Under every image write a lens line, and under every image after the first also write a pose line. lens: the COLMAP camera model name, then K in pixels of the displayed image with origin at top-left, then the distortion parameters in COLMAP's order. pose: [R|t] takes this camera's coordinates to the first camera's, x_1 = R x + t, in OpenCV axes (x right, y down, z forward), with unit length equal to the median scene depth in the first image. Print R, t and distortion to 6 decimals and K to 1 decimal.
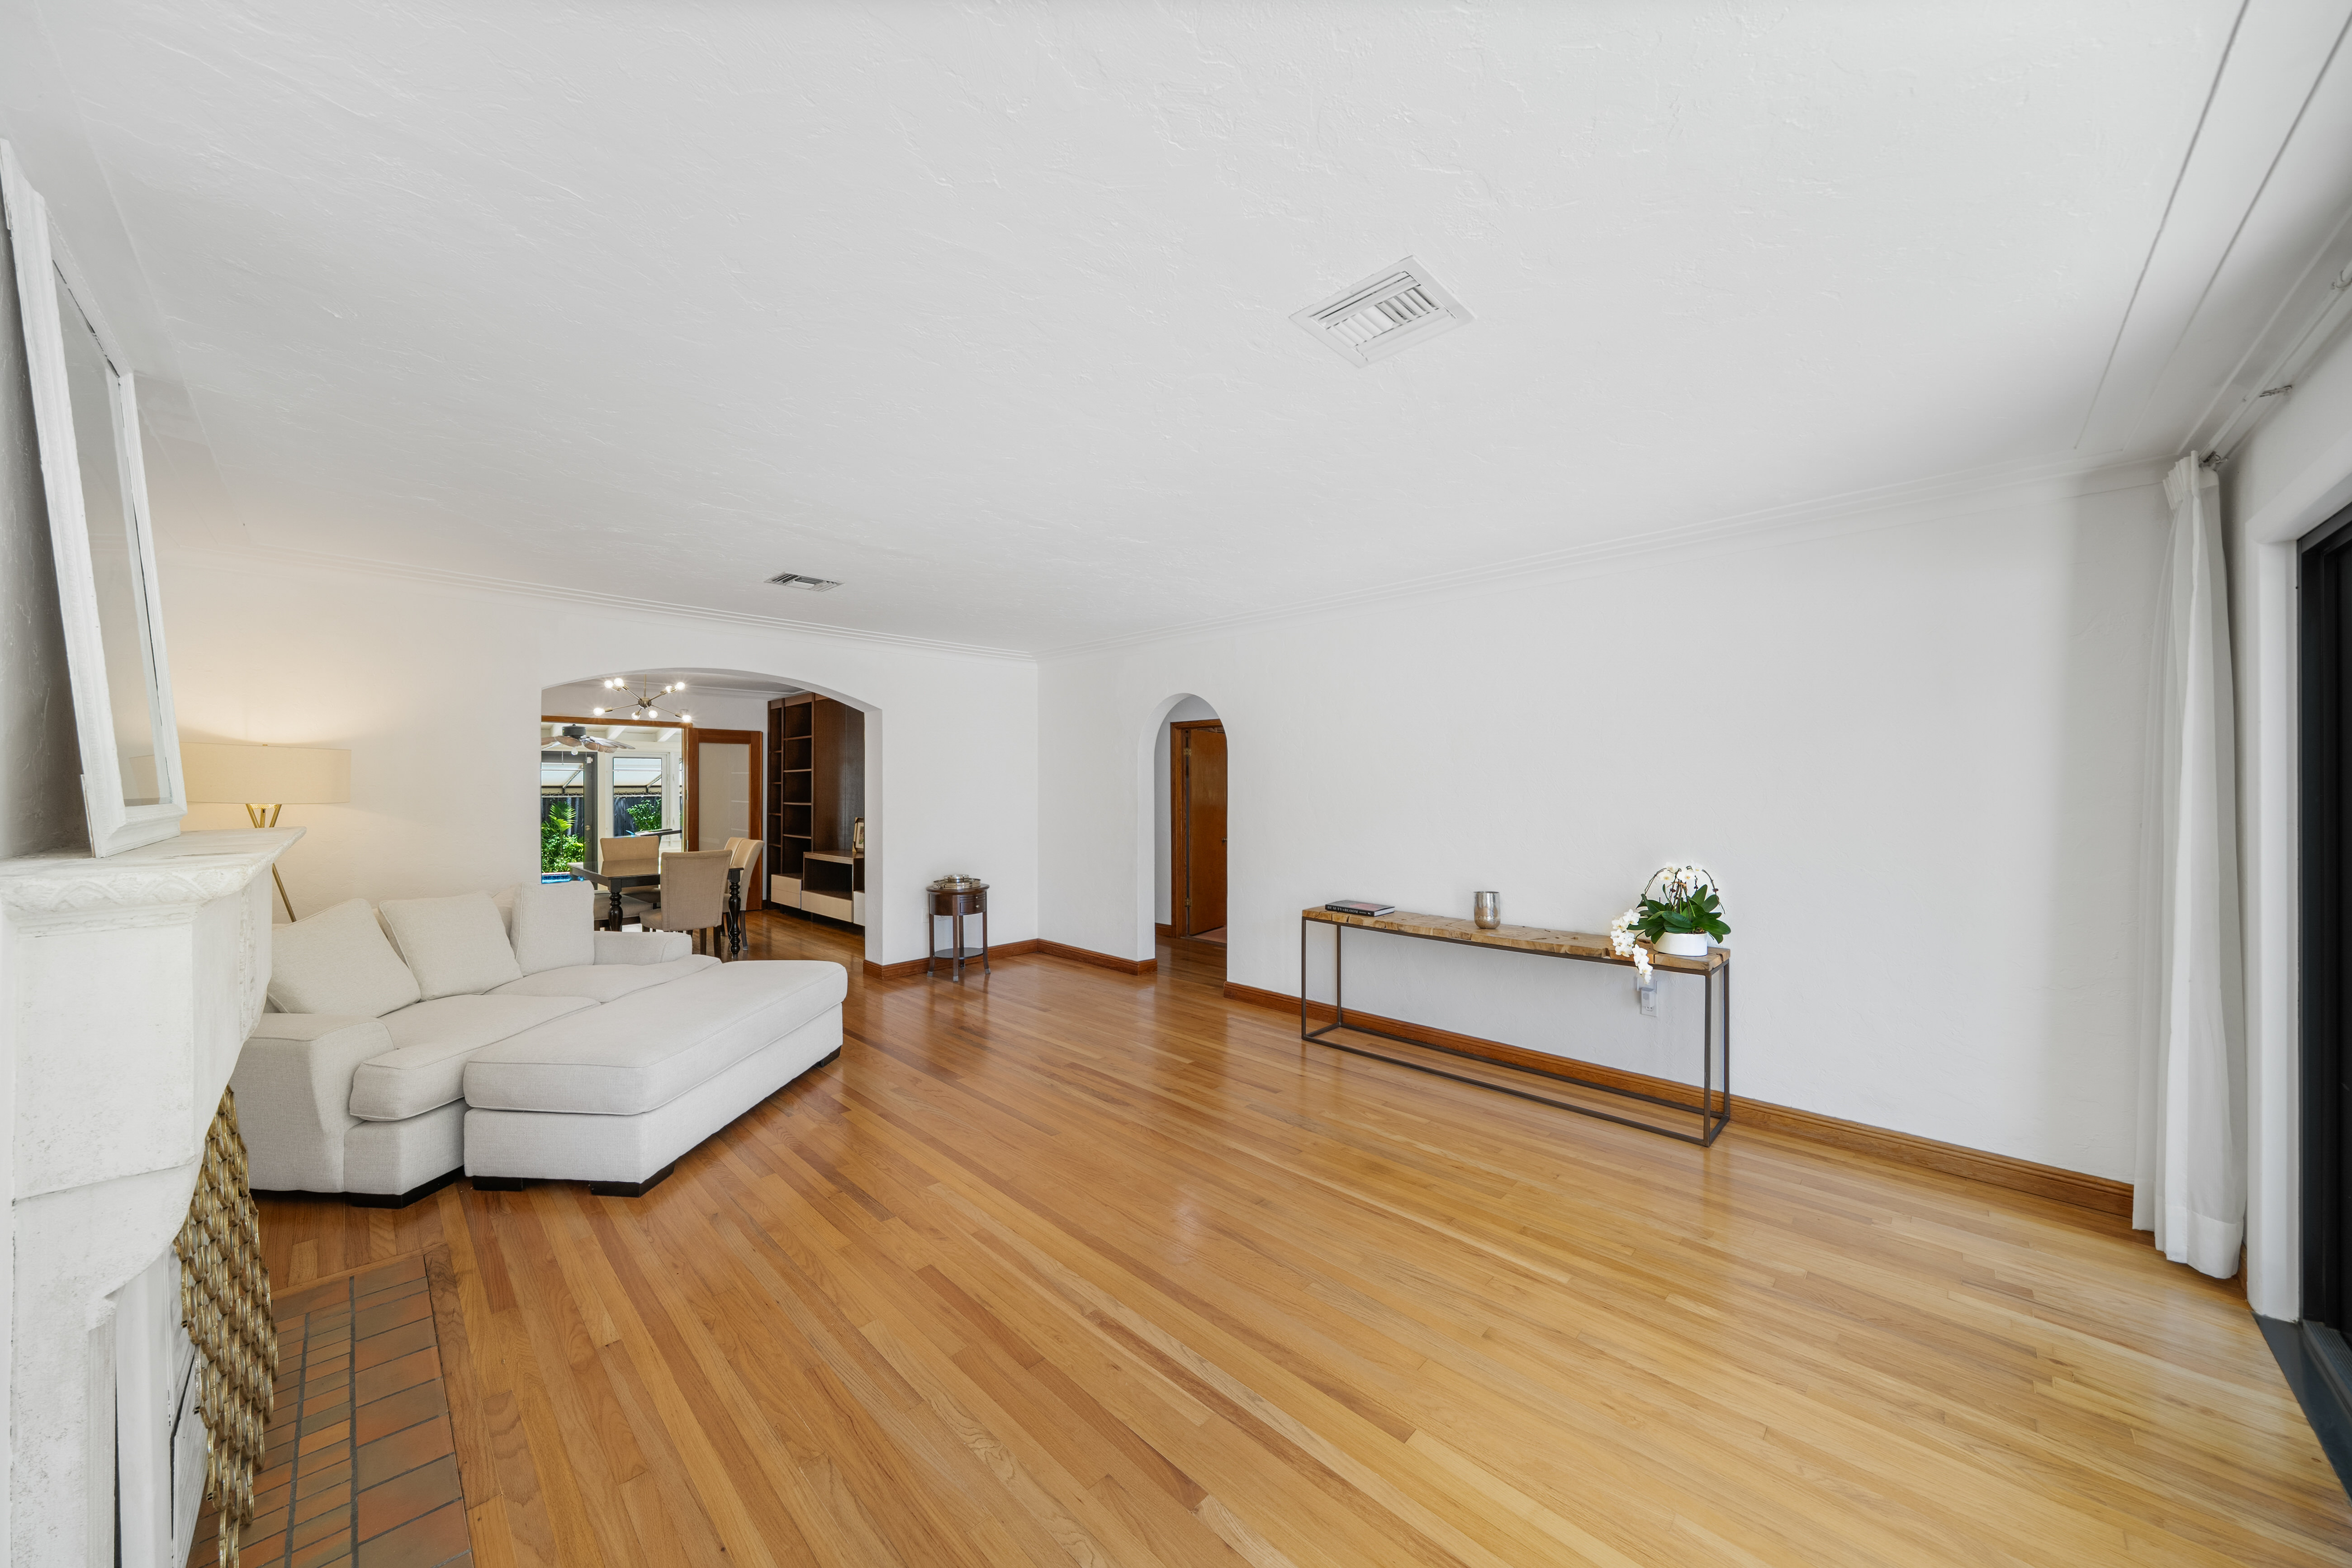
lens RADIAL K [[808.2, 0, 1171.7], [0, 808.2, 786.2], [0, 0, 1]] dist [-0.000163, -0.000056]
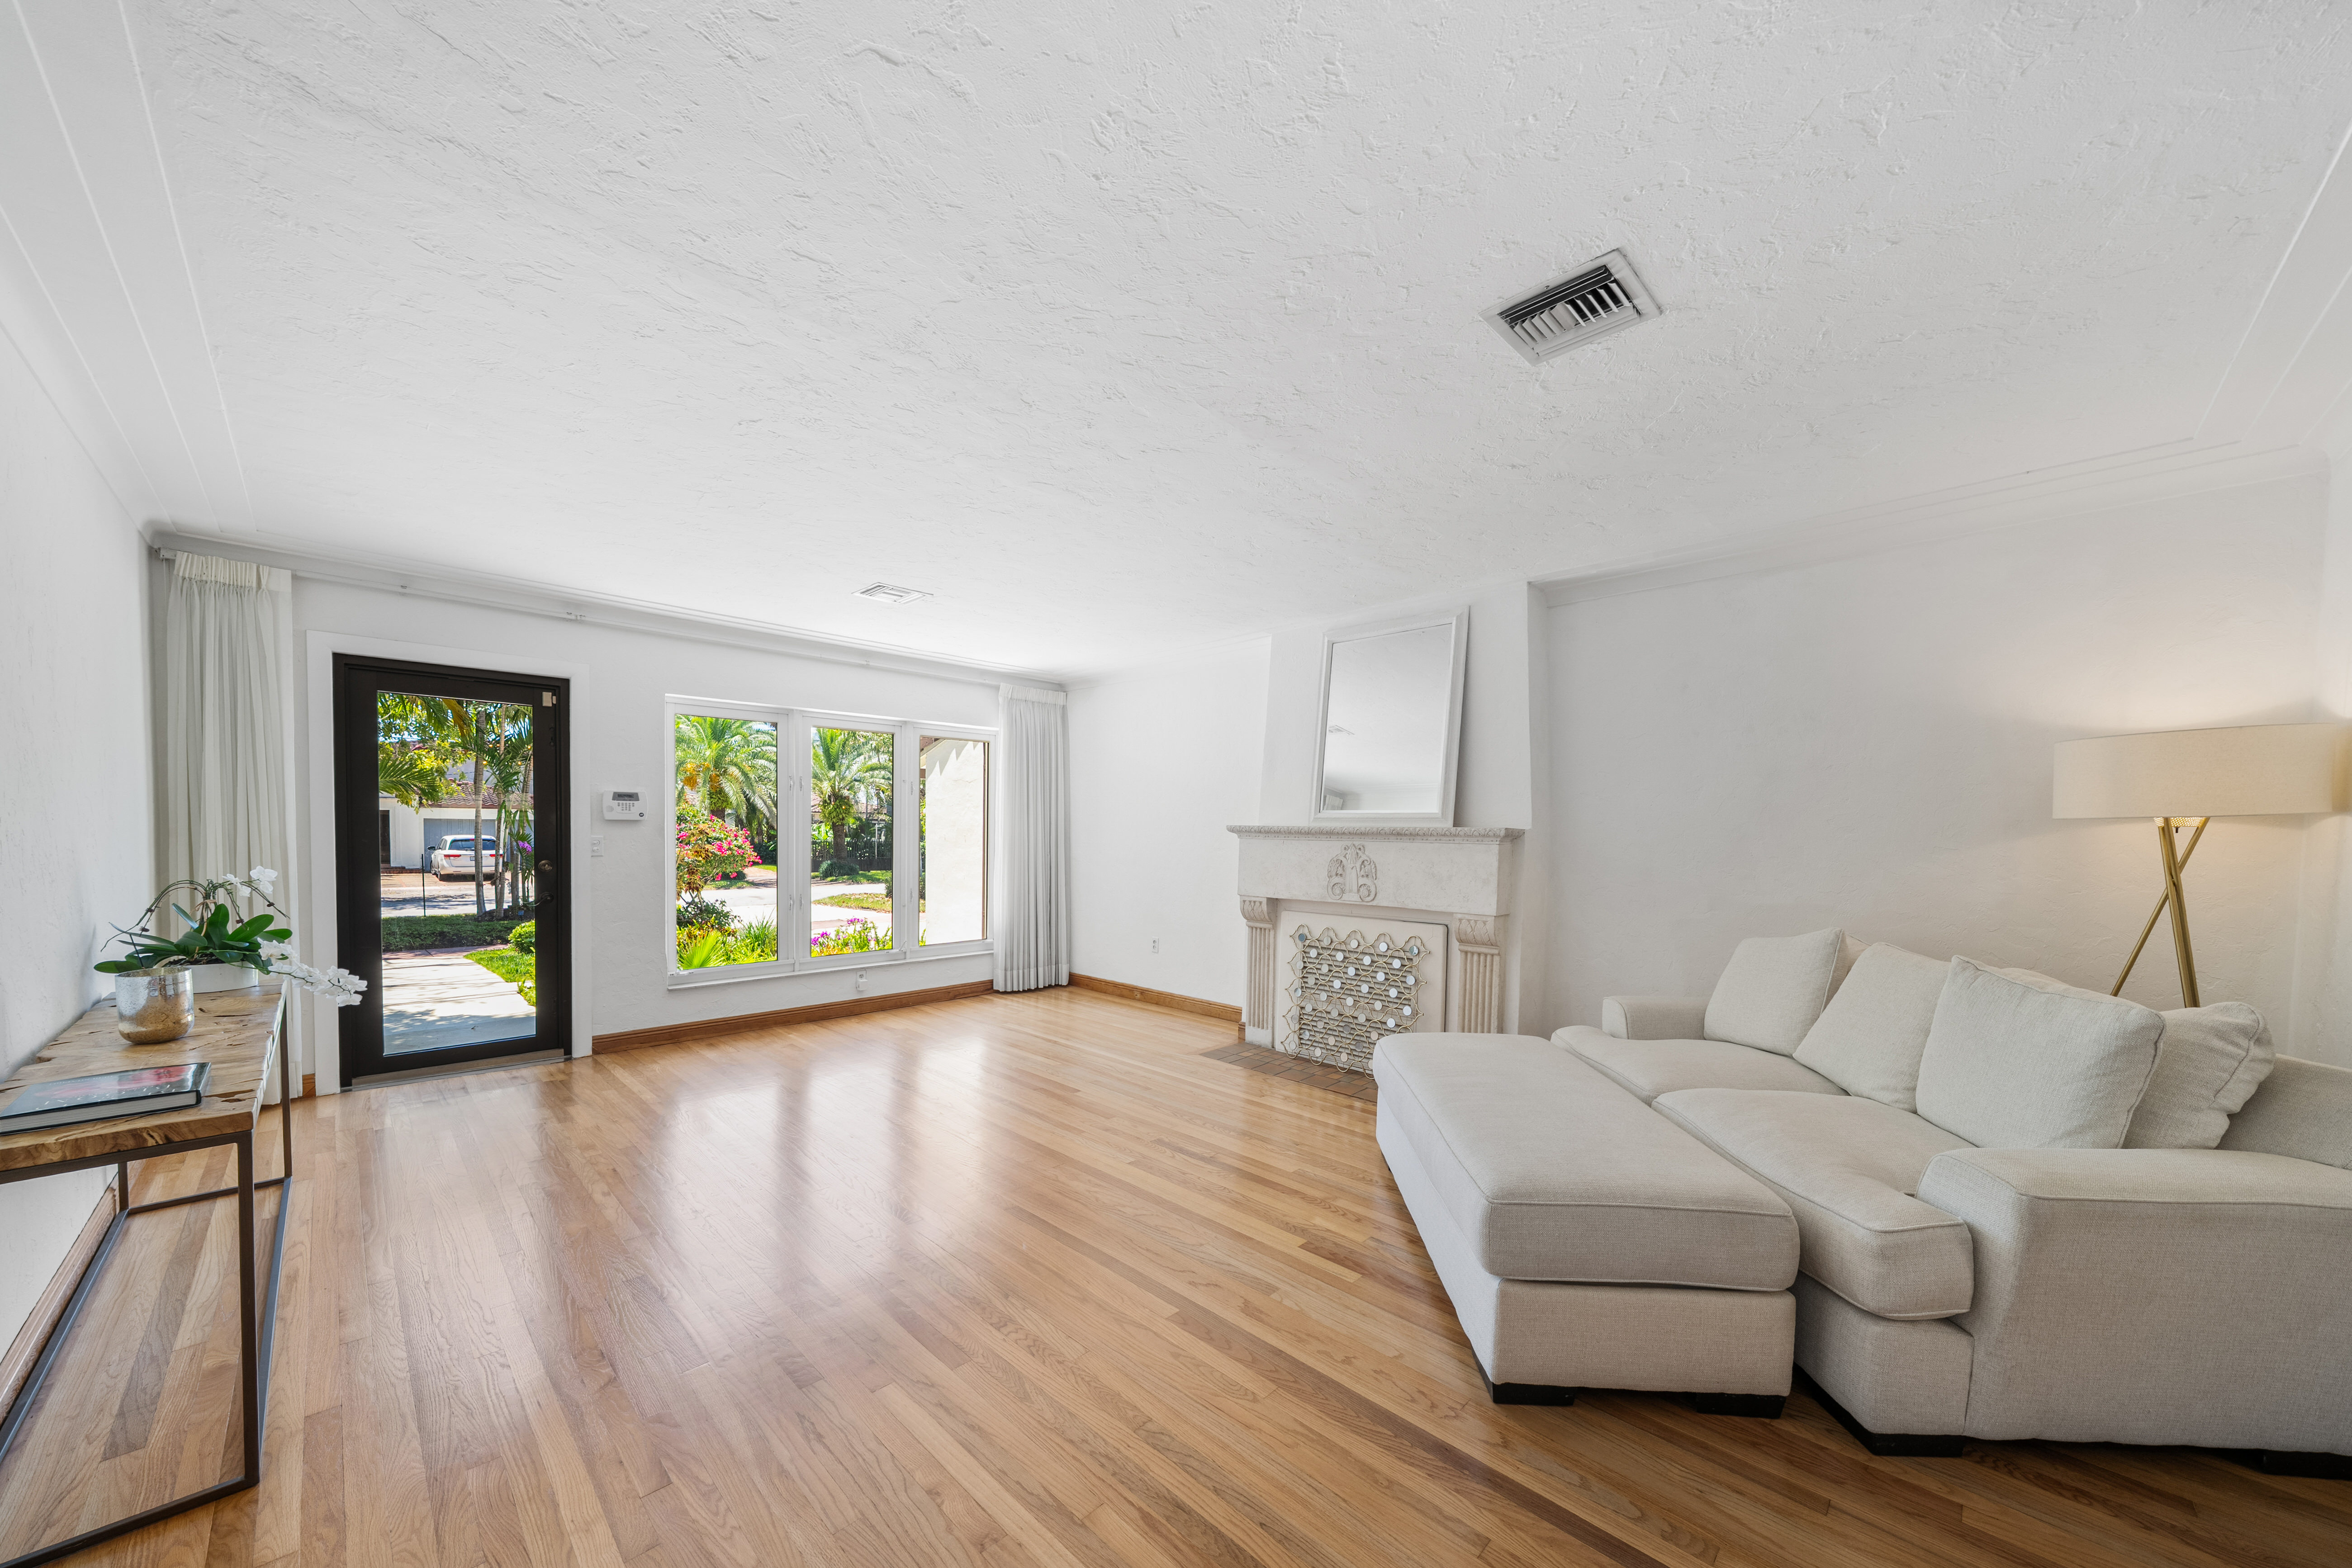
lens RADIAL K [[828.1, 0, 1178.1], [0, 828.1, 857.3], [0, 0, 1]] dist [0.000941, 0.000036]
pose [[-0.999942, -0.010742, -0.000568, -0.234889], [-0.010755, 0.999415, 0.032474, 0.033413], [0.000219, 0.032478, -0.999472, 1.396646]]
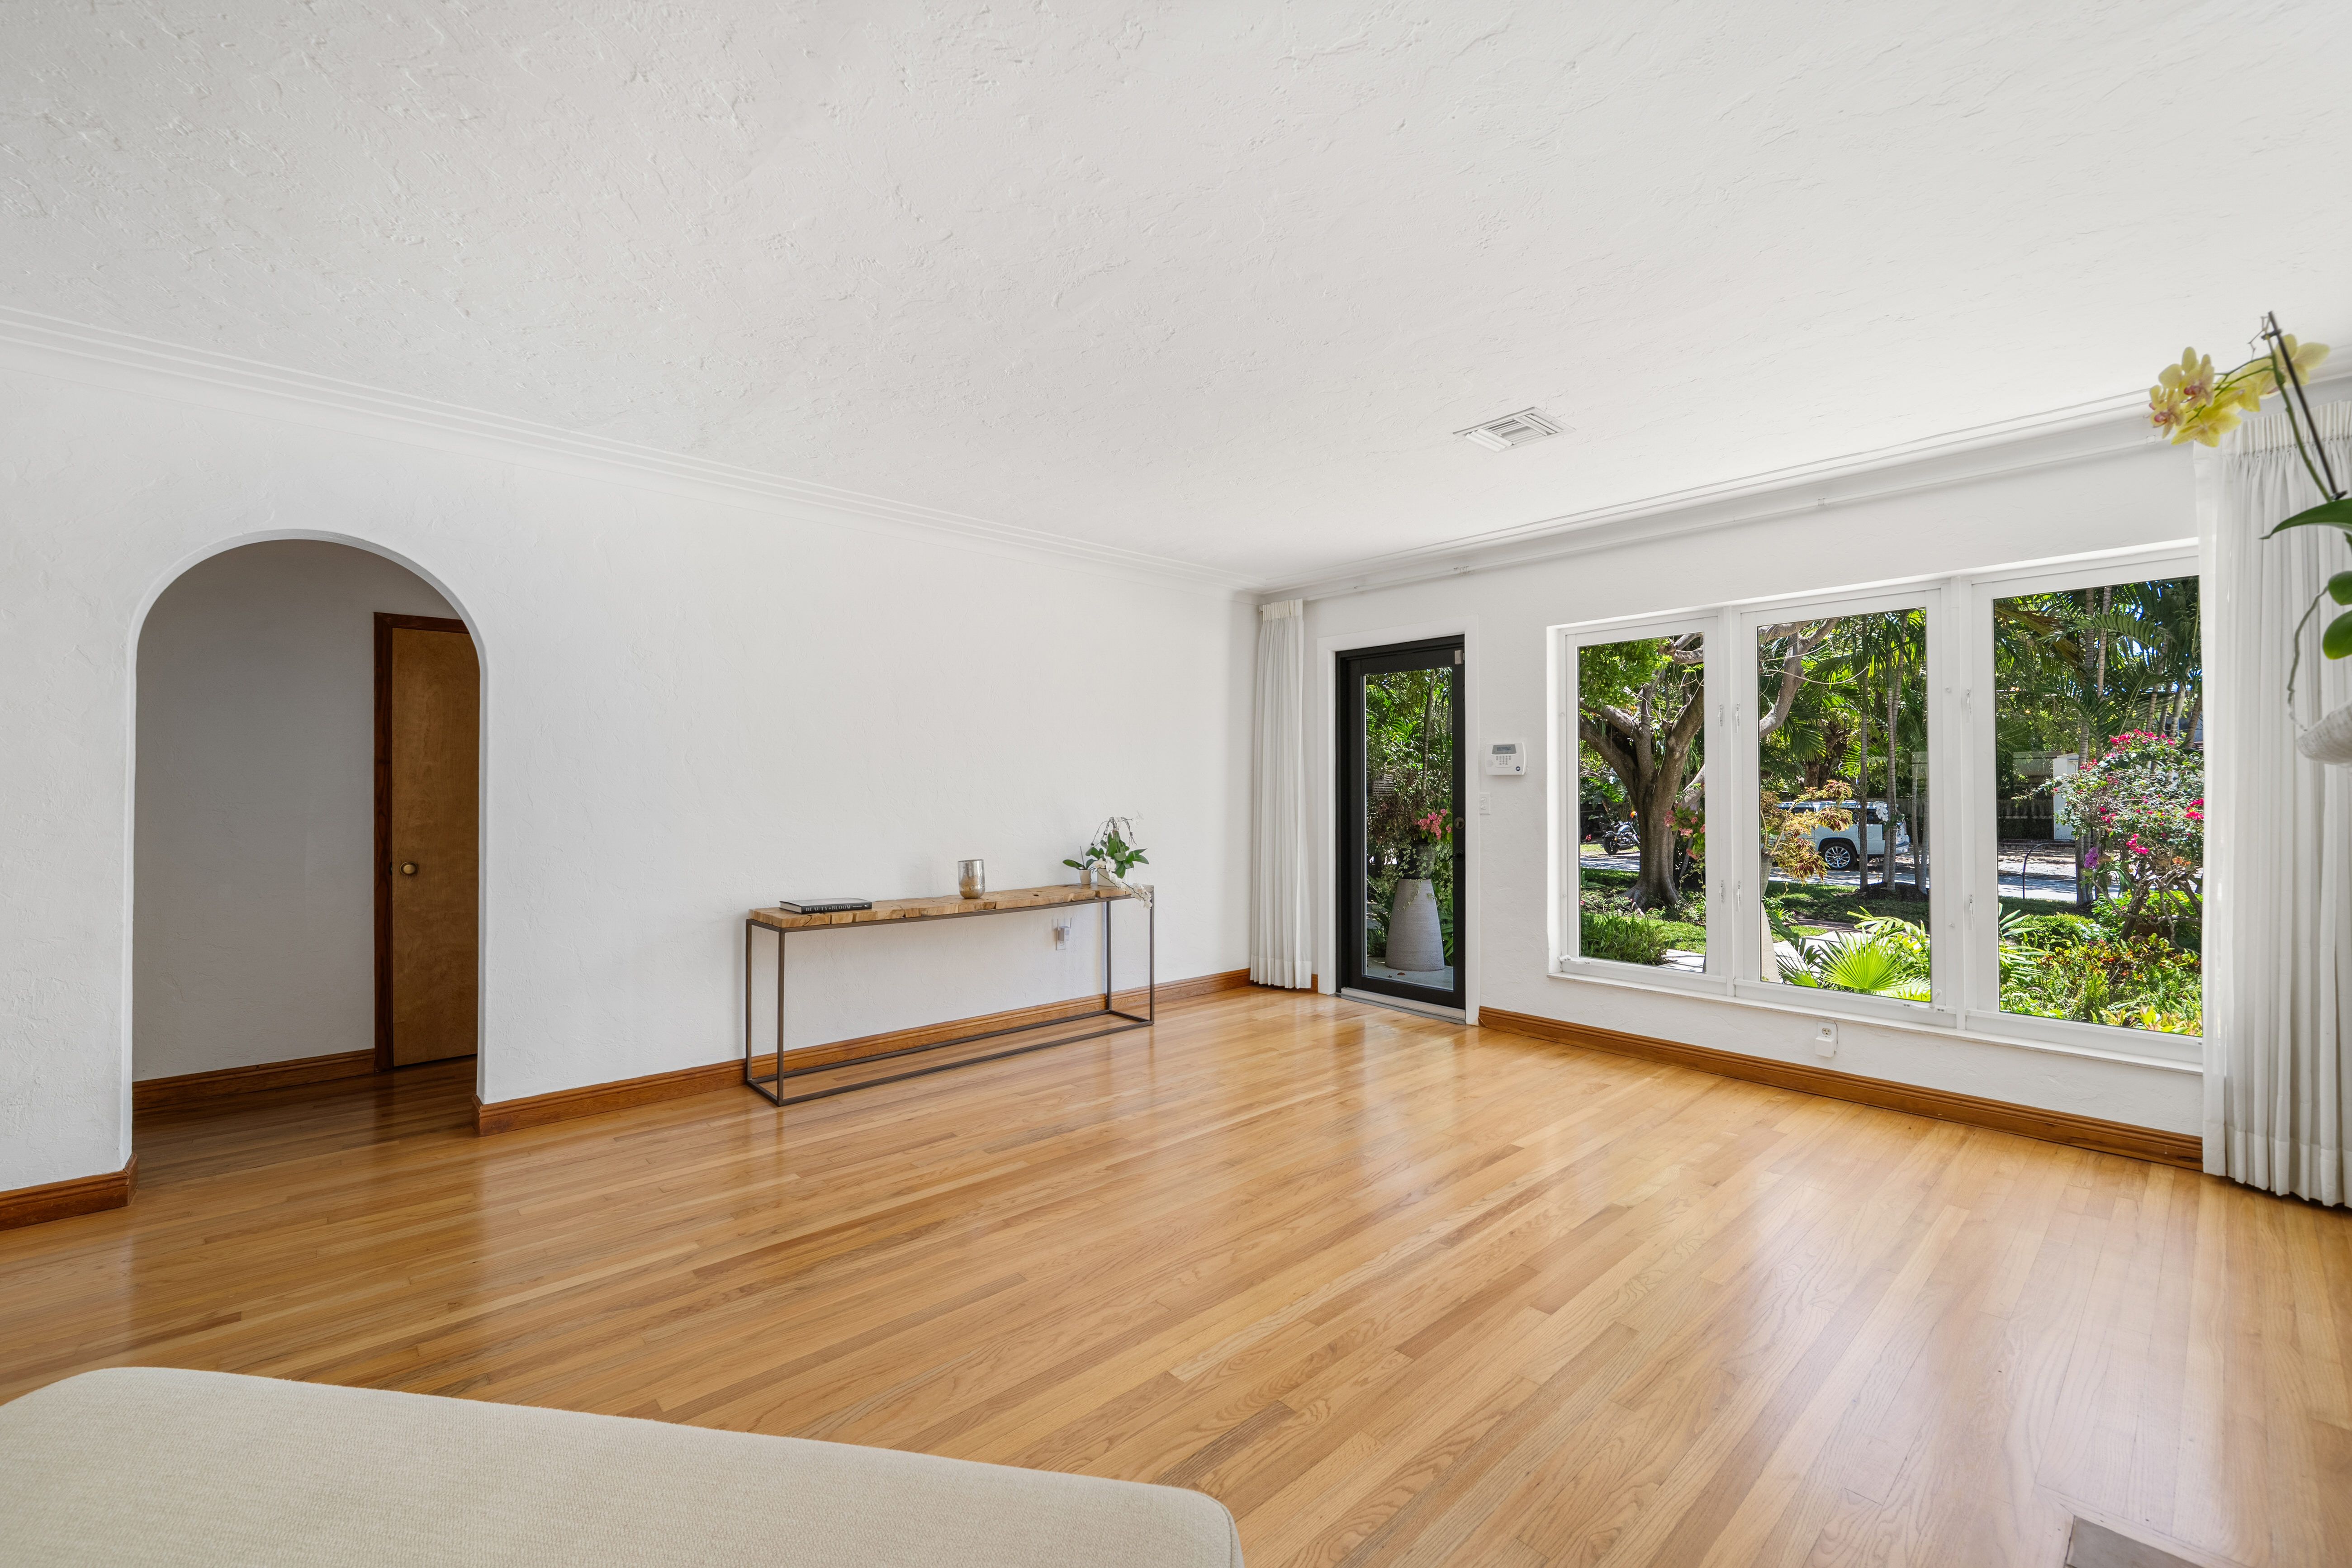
lens RADIAL K [[950.5, 0, 1170.5], [0, 950.5, 782.2], [0, 0, 1]] dist [-0.000244, 0.000000]
pose [[0.062378, 0.006512, 0.998031, -0.660159], [0.001060, 0.999978, -0.006590, 0.042536], [-0.998052, 0.001469, 0.062369, 0.640474]]
